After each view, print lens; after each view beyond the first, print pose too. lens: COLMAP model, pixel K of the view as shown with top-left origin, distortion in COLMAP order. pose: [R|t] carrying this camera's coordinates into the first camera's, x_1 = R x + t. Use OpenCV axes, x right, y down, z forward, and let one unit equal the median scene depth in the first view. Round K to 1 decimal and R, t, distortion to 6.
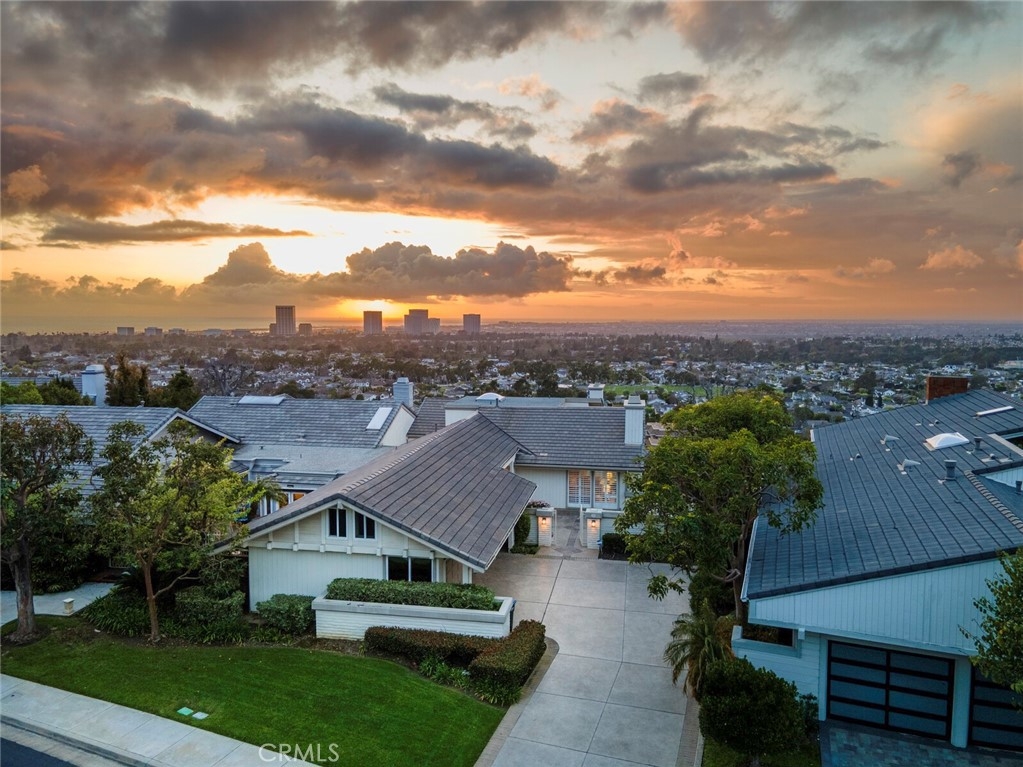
lens RADIAL K [[732.6, 0, 511.5], [0, 732.6, 383.5], [0, 0, 1]] dist [0.021058, 0.002190]
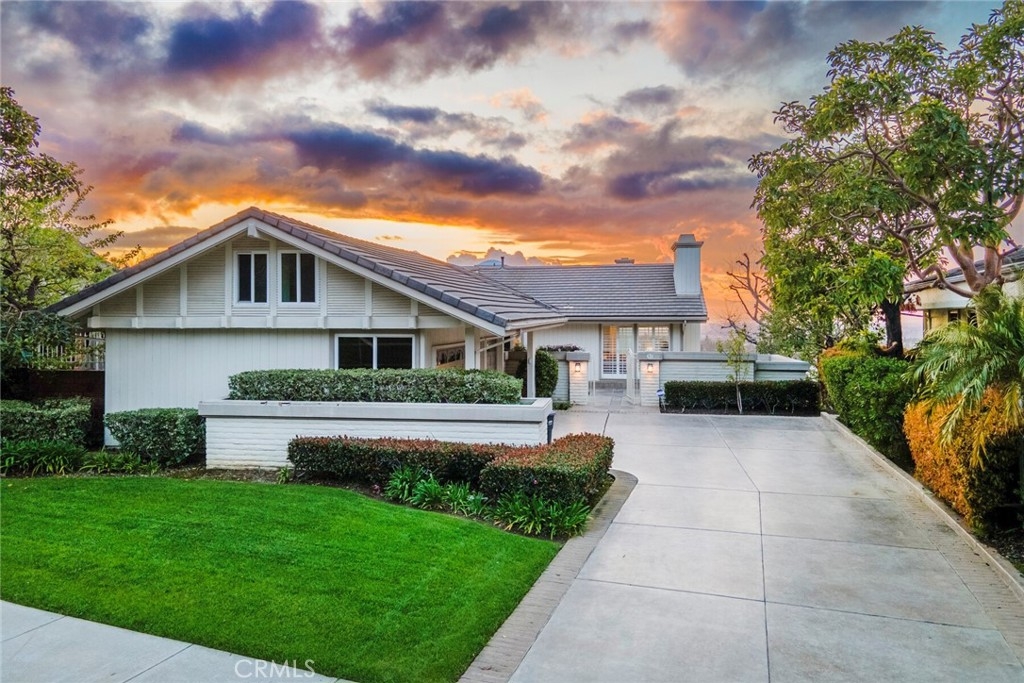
lens RADIAL K [[724.9, 0, 520.0], [0, 724.9, 334.5], [0, 0, 1]] dist [0.040967, 0.002281]
pose [[0.999692, 0.000386, 0.024834, -0.028290], [0.001492, 0.997140, -0.075559, 0.211494], [-0.024792, 0.075573, 0.996832, 0.314987]]
